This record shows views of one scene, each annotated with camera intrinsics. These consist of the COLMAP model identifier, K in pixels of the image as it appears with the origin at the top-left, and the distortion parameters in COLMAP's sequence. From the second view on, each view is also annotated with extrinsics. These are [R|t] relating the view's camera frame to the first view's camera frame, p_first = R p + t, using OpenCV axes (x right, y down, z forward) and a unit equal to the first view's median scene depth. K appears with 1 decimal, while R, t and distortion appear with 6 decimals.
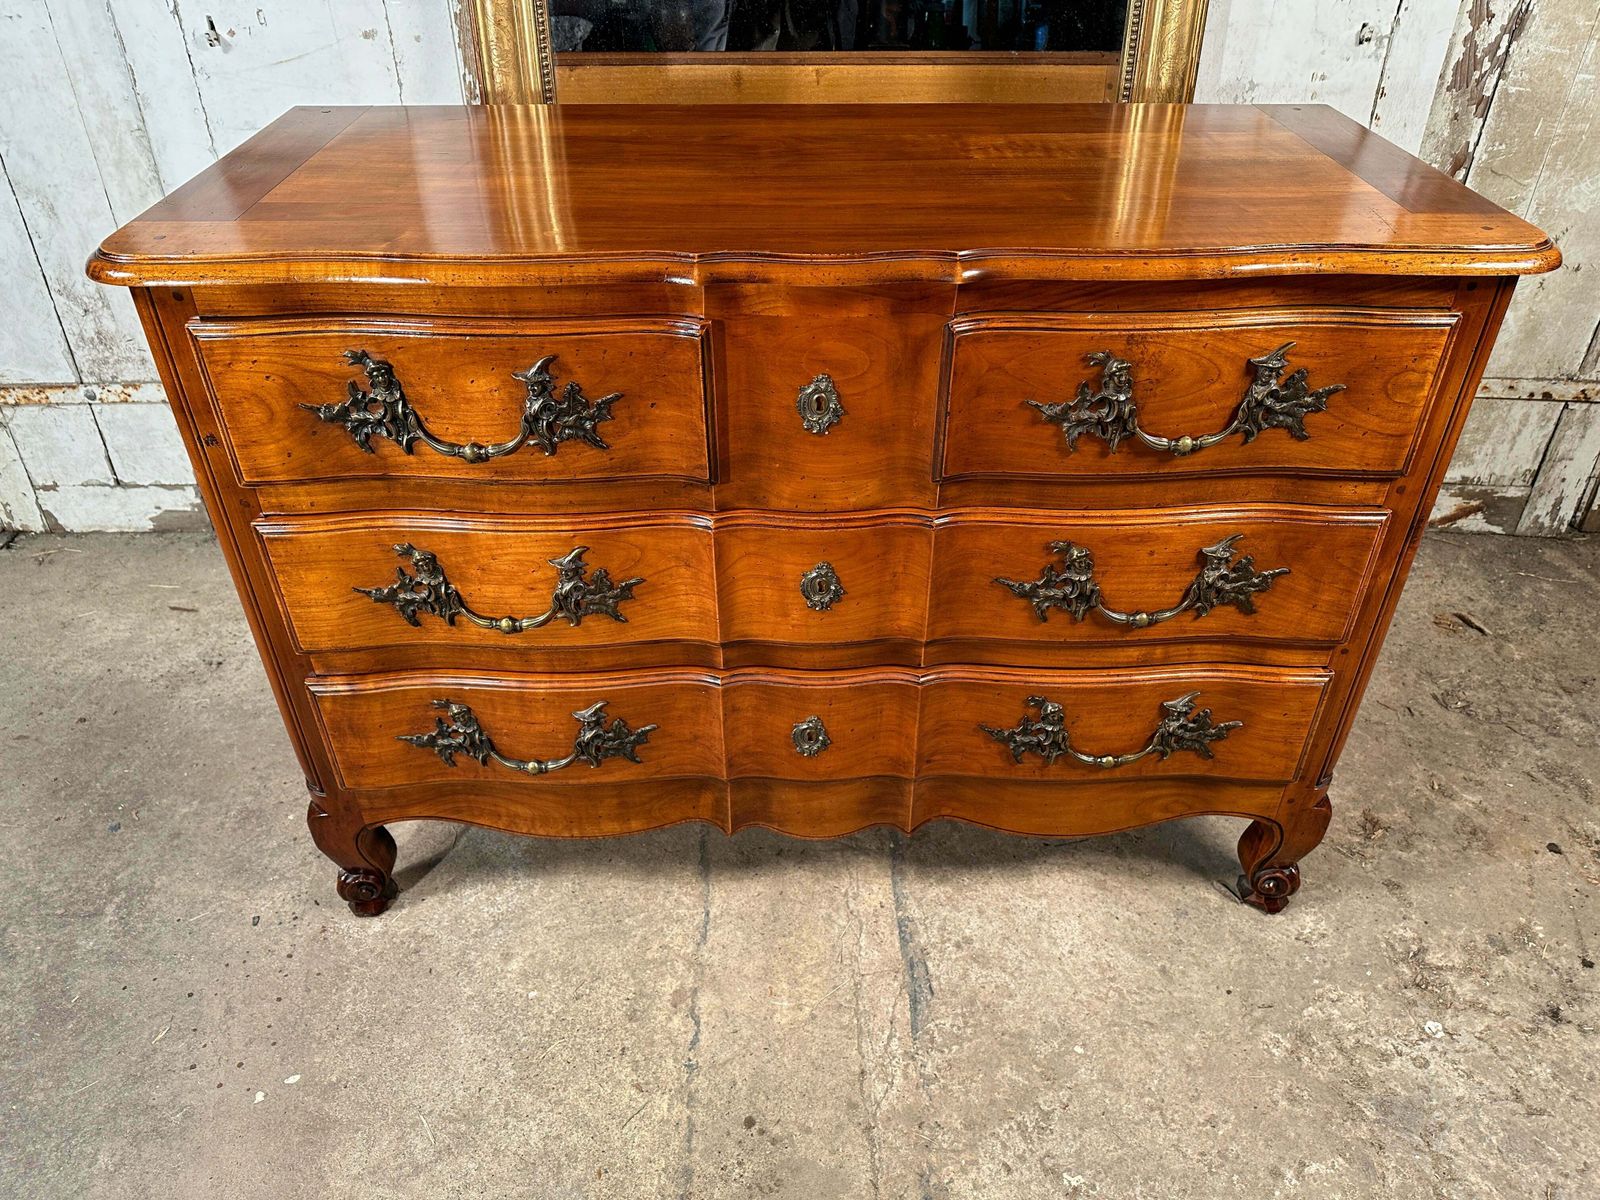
lens RADIAL K [[1128.6, 0, 800.8], [0, 1128.6, 591.3], [0, 0, 1]] dist [0.024824, -0.037951]
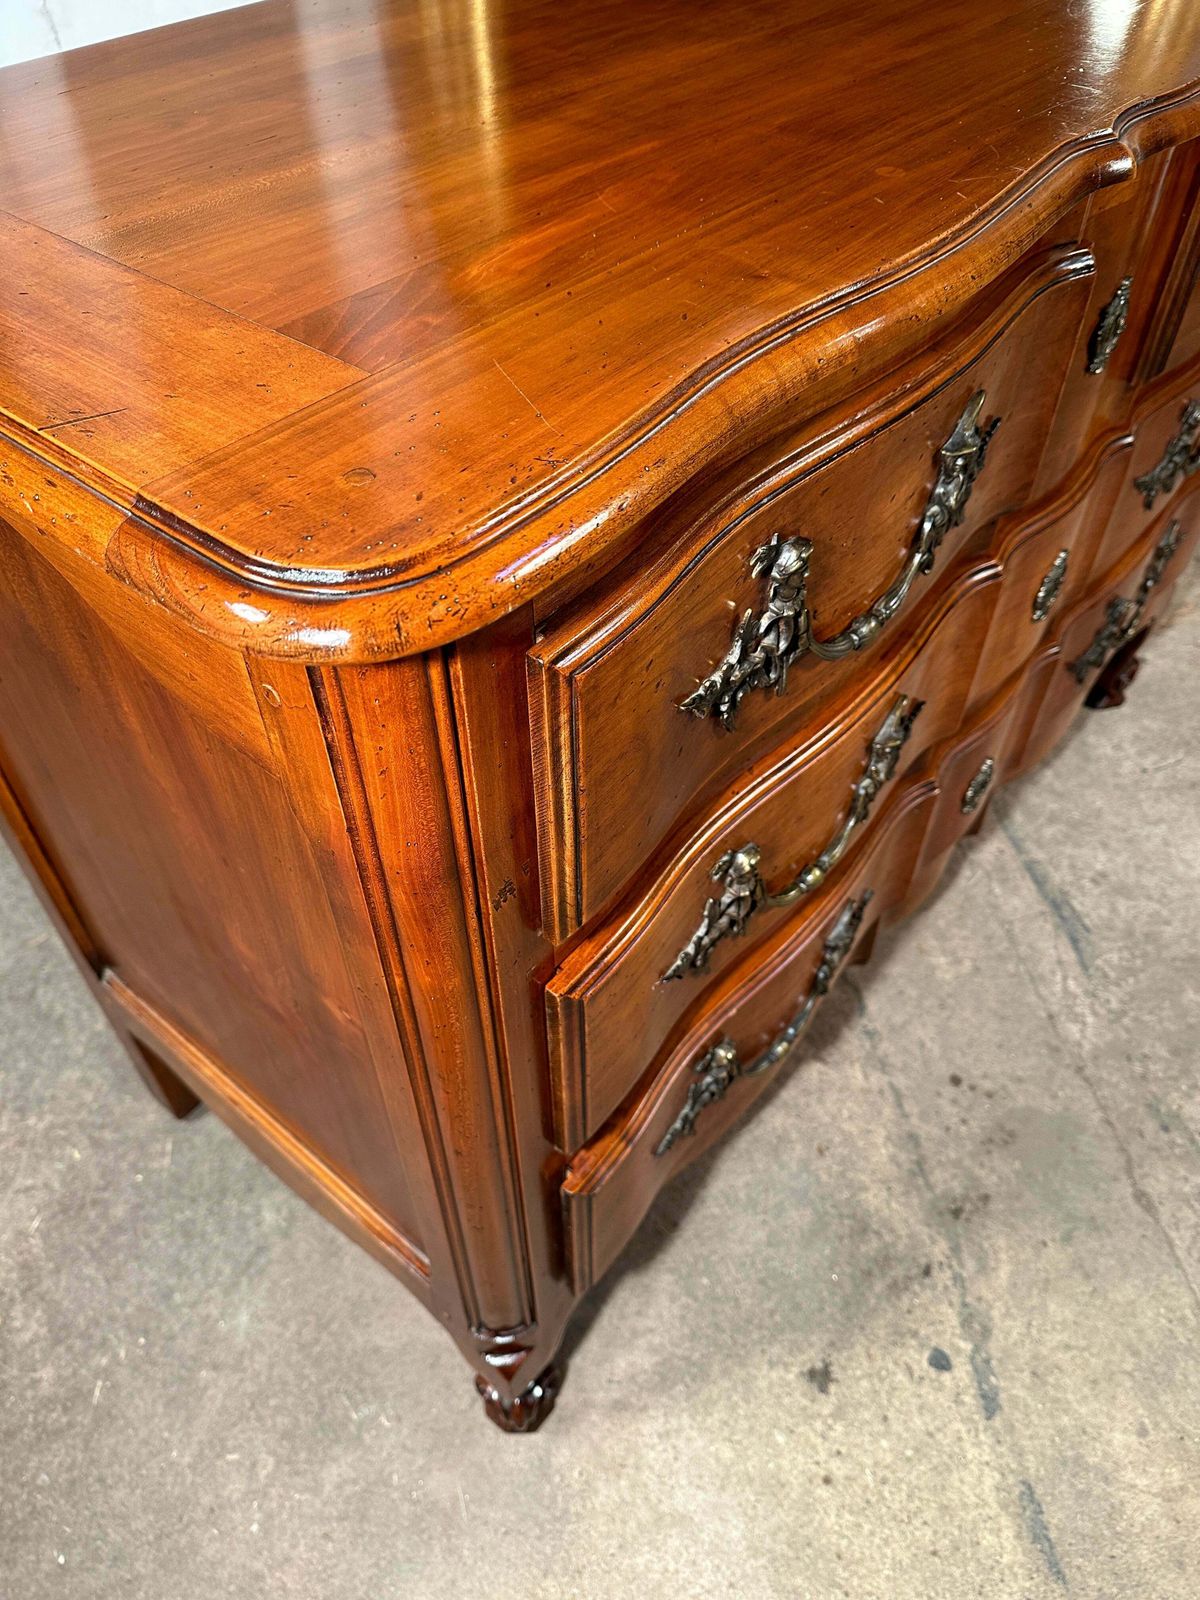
lens RADIAL K [[1145.6, 0, 613.6], [0, 1145.6, 802.3], [0, 0, 1]] dist [0.002485, -0.023982]
pose [[0.989399, -0.111034, 0.093605, -0.343093], [0.091740, 0.977520, 0.189840, 0.033769], [-0.112580, -0.179240, 0.977343, 0.130212]]
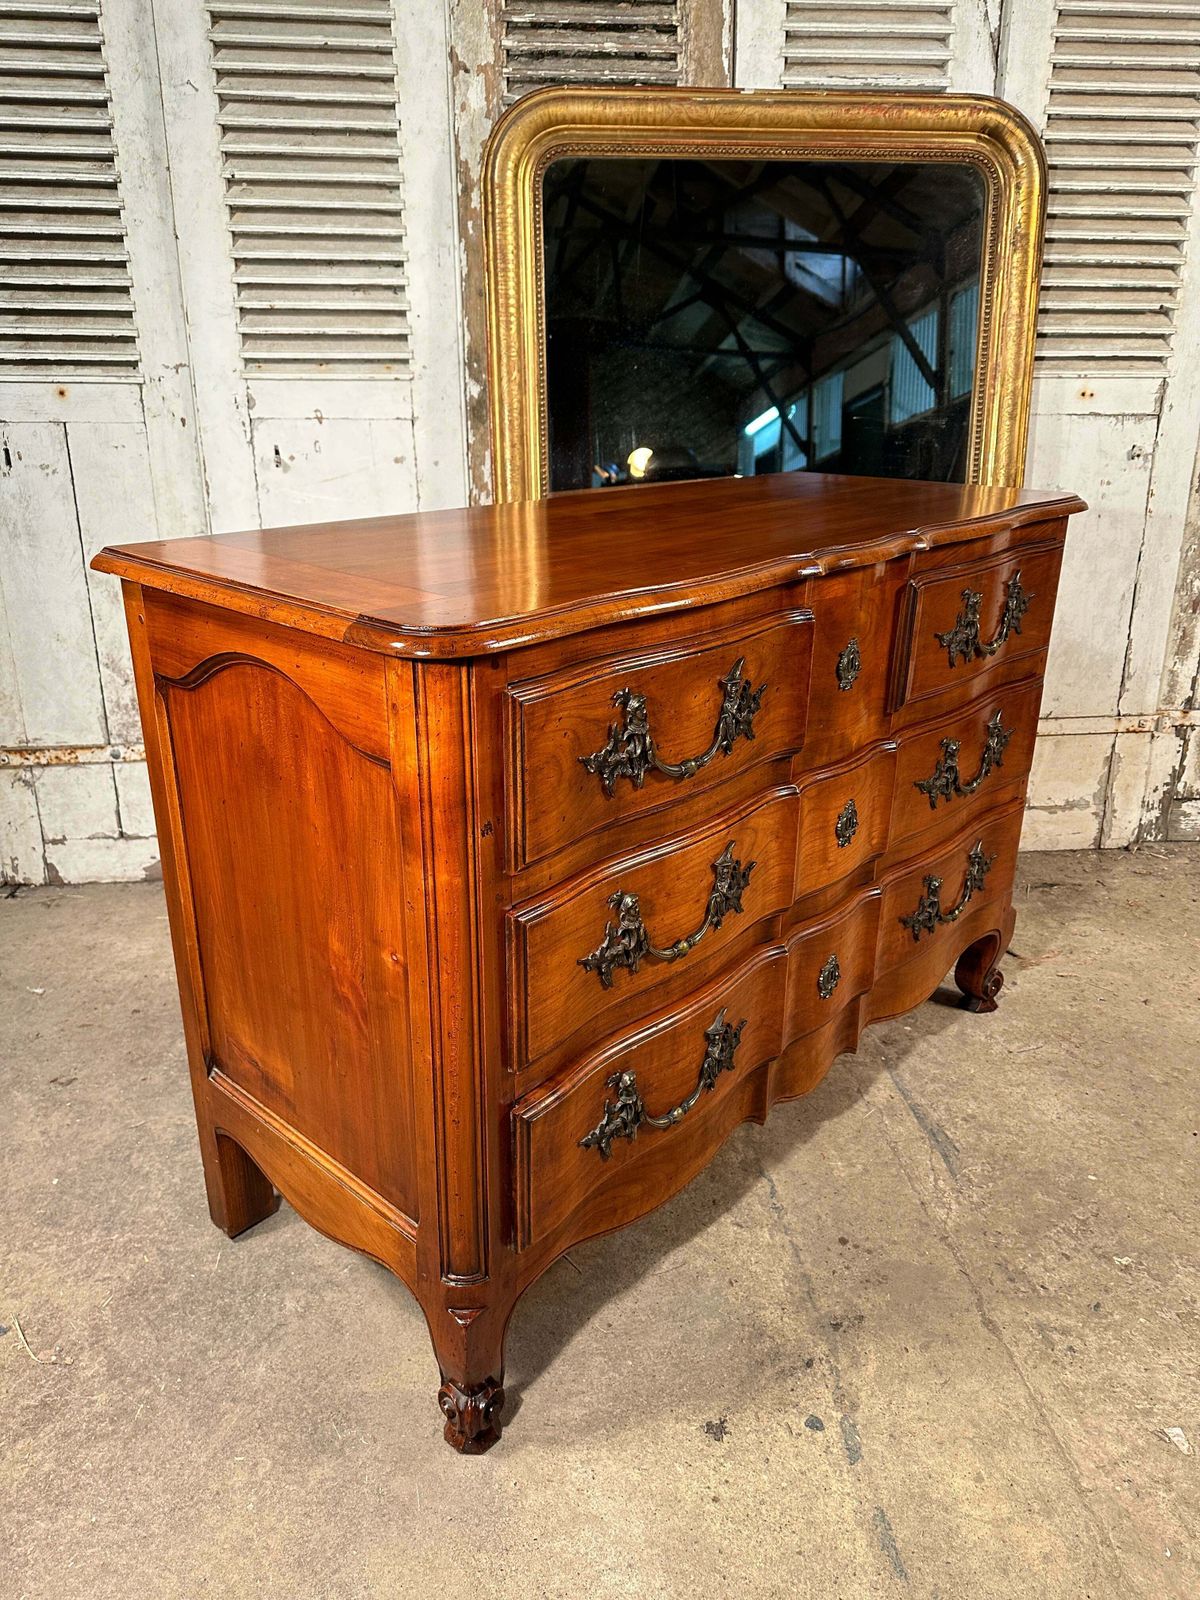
lens RADIAL K [[1128.6, 0, 600.4], [0, 1128.6, 796.3], [0, 0, 1]] dist [0.024824, -0.037951]
pose [[0.995926, -0.032426, 0.084147, -0.335015], [0.052985, 0.965472, -0.255063, 0.274048], [-0.072970, 0.258483, 0.963256, -0.203250]]
